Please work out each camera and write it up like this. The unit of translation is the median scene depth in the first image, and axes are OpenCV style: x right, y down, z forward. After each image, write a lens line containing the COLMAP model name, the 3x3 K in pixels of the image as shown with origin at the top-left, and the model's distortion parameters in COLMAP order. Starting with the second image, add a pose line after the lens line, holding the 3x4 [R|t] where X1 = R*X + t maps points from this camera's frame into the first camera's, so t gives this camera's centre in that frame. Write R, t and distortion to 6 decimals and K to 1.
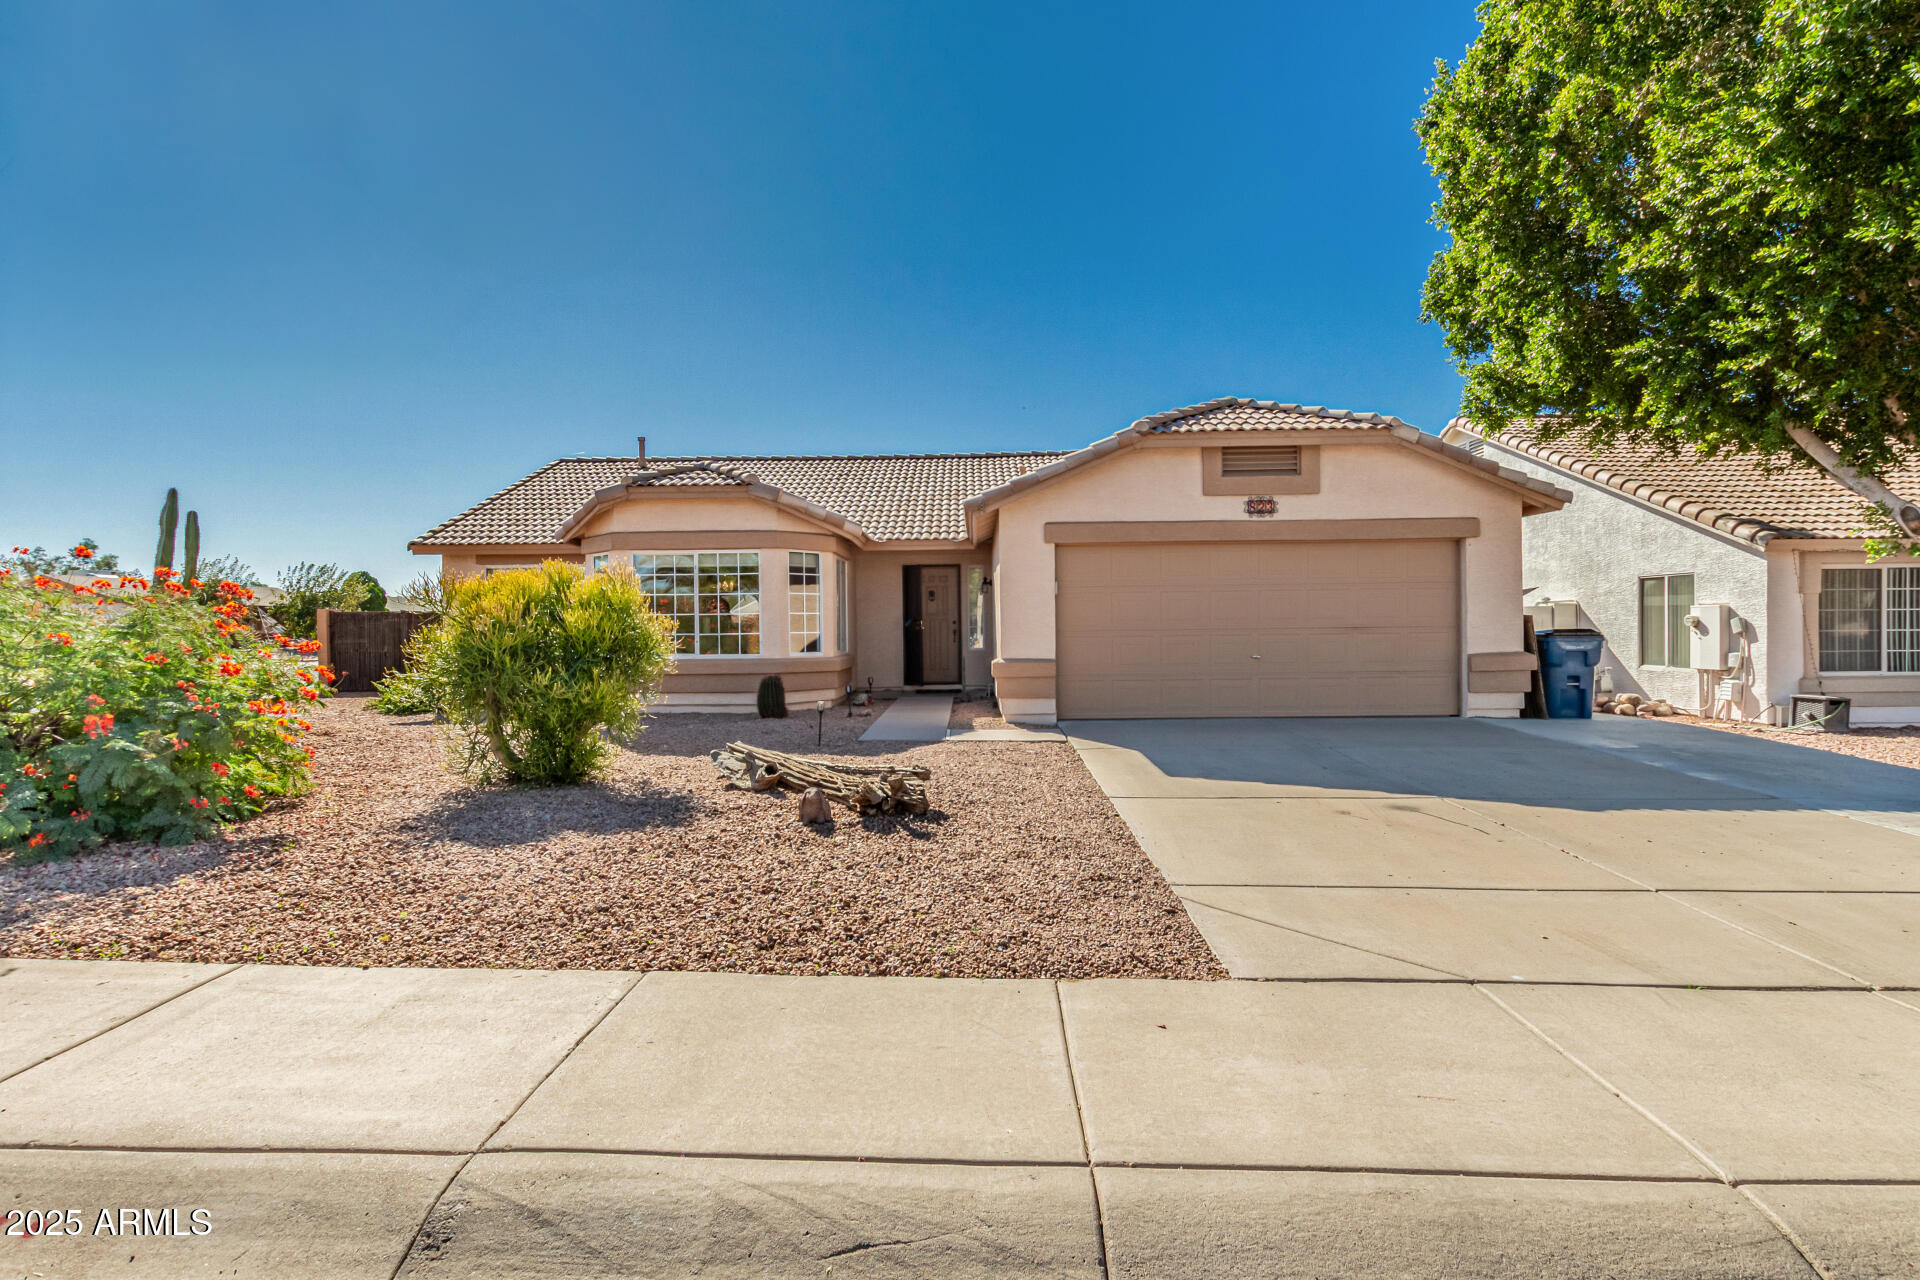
lens RADIAL K [[923.2, 0, 966.9], [0, 923.2, 613.3], [0, 0, 1]] dist [0.014522, -0.000269]
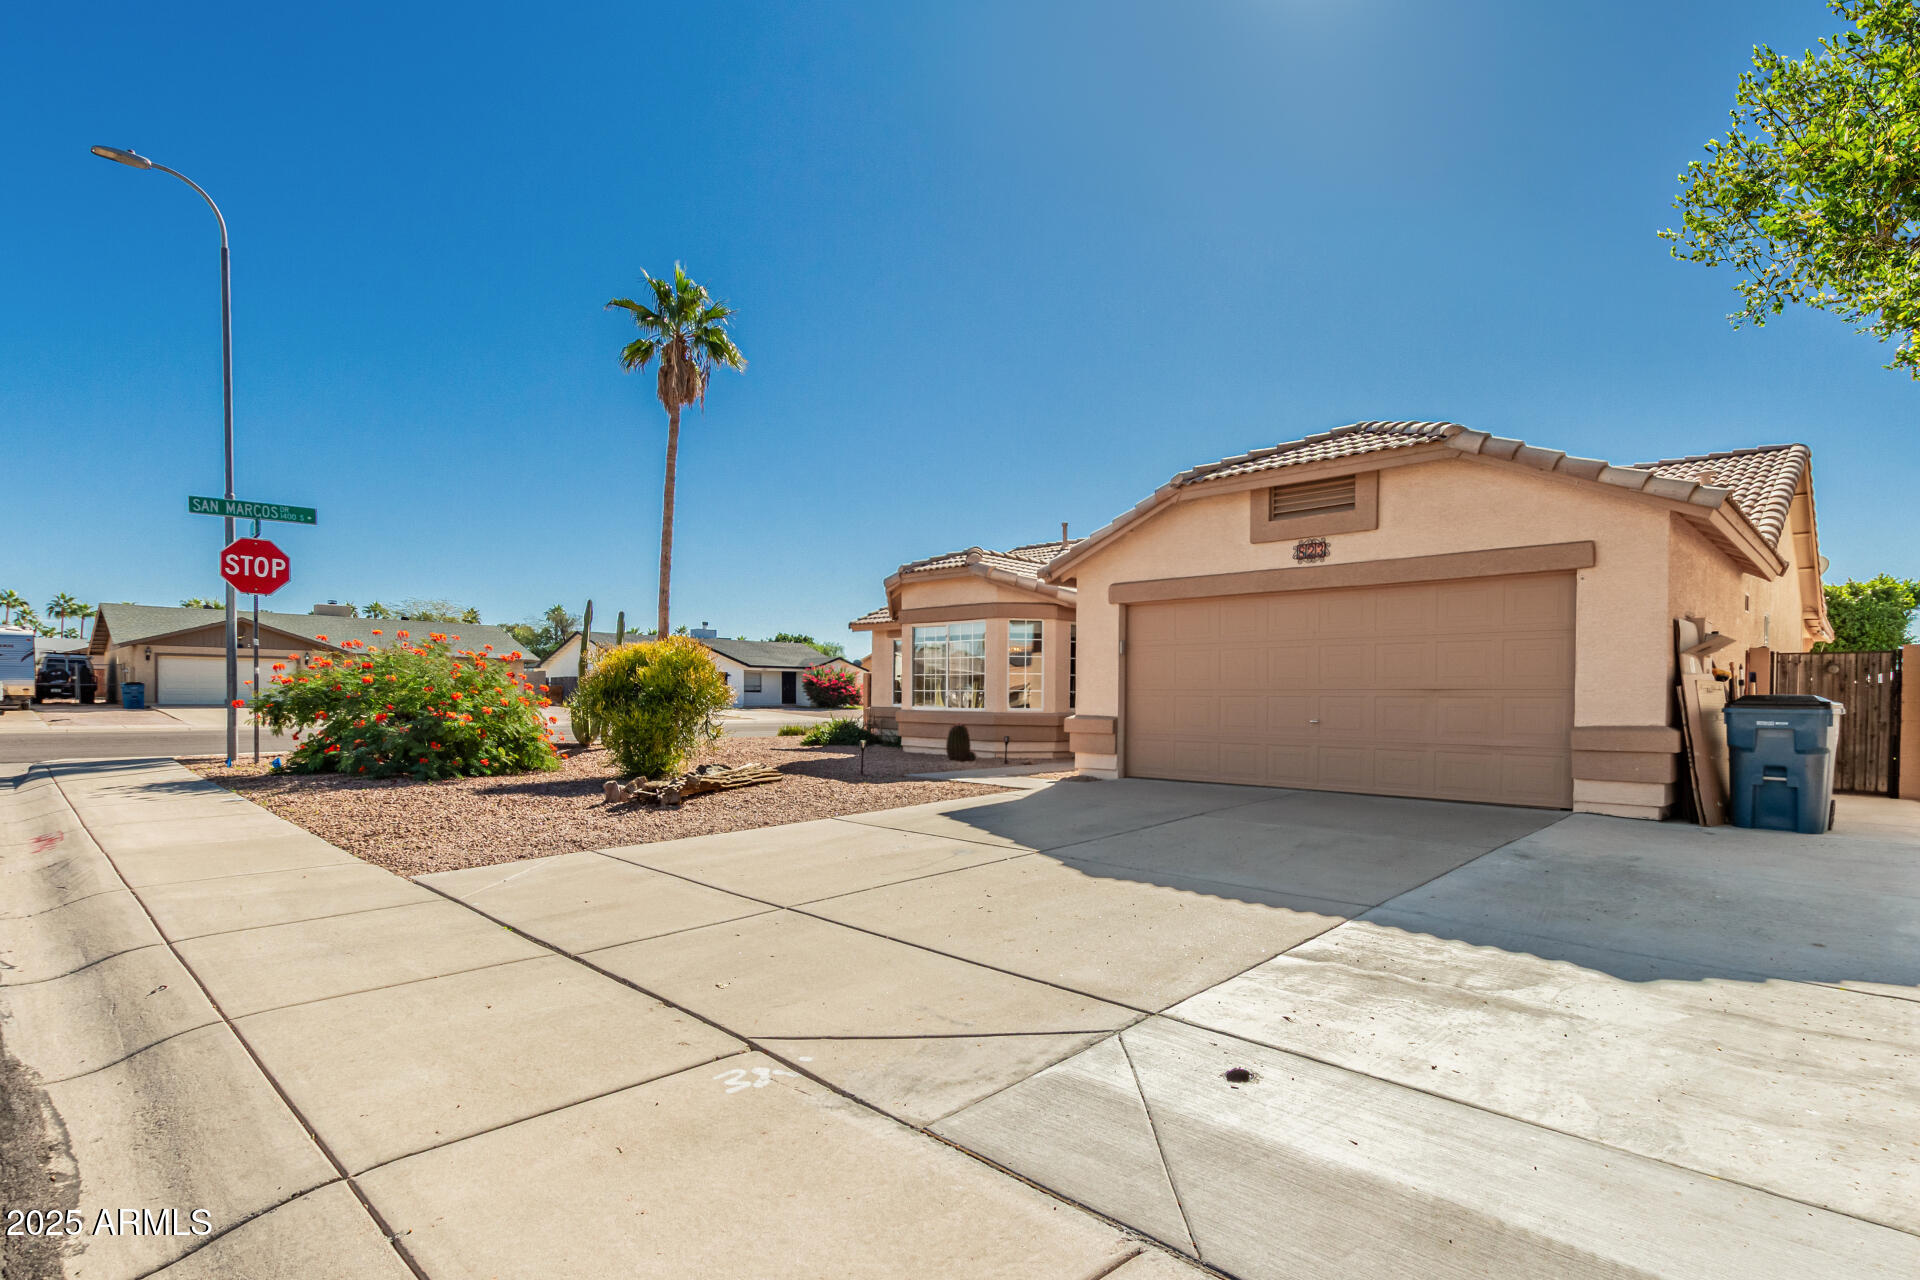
lens RADIAL K [[929.9, 0, 962.3], [0, 929.9, 704.7], [0, 0, 1]] dist [-0.000155, -0.000109]
pose [[0.743397, 0.021127, -0.668517, 0.663268], [-0.001004, 0.999535, 0.030472, 0.004063], [0.668850, -0.021982, 0.743072, 0.121002]]
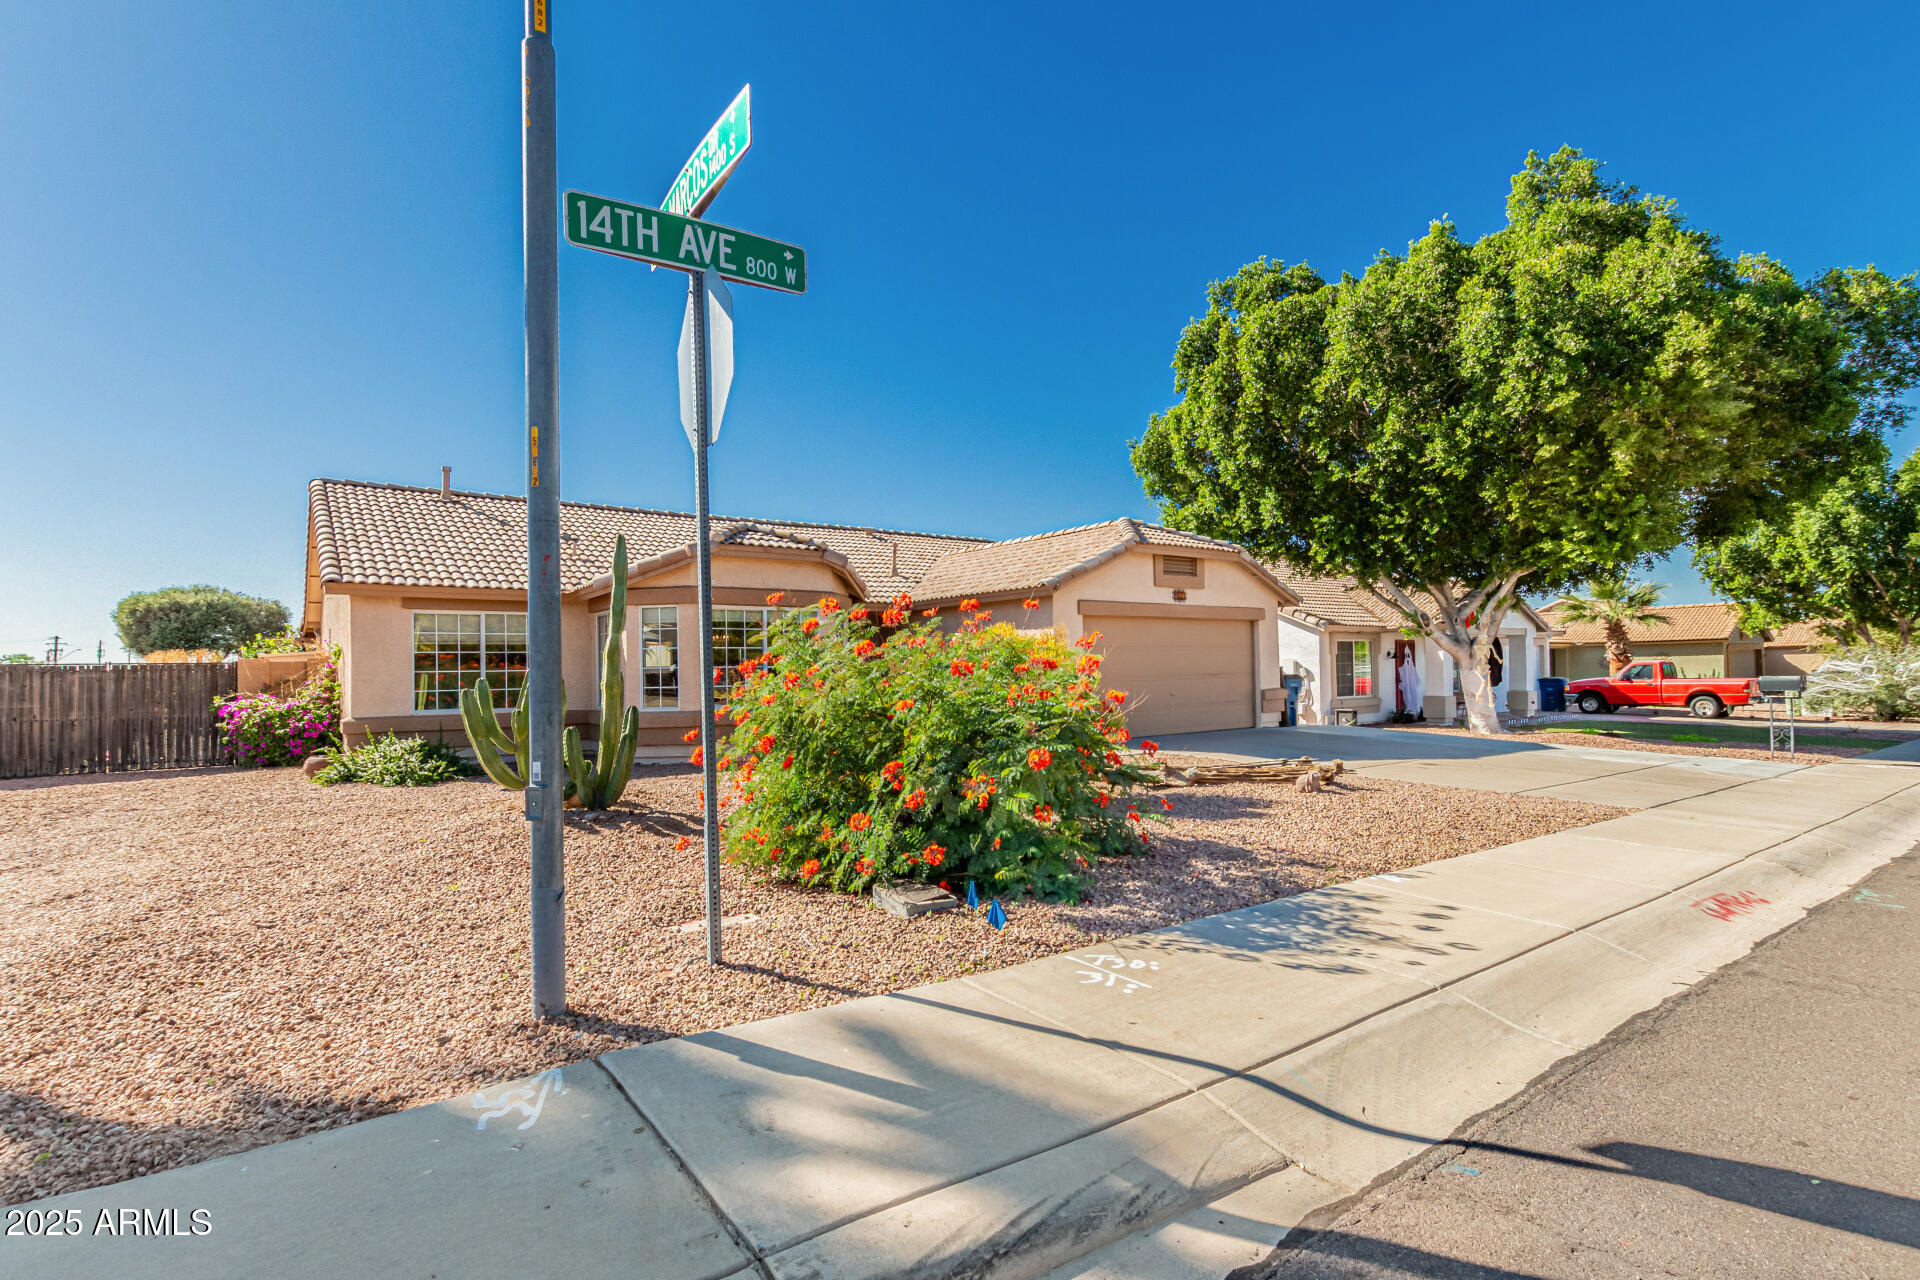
lens RADIAL K [[882.1, 0, 958.5], [0, 882.1, 652.5], [0, 0, 1]] dist [0.002618, -0.000160]
pose [[0.798857, 0.009041, 0.601453, -0.850225], [0.001209, 0.999861, -0.016636, 0.002583], [-0.601519, 0.014017, 0.798735, 0.055167]]
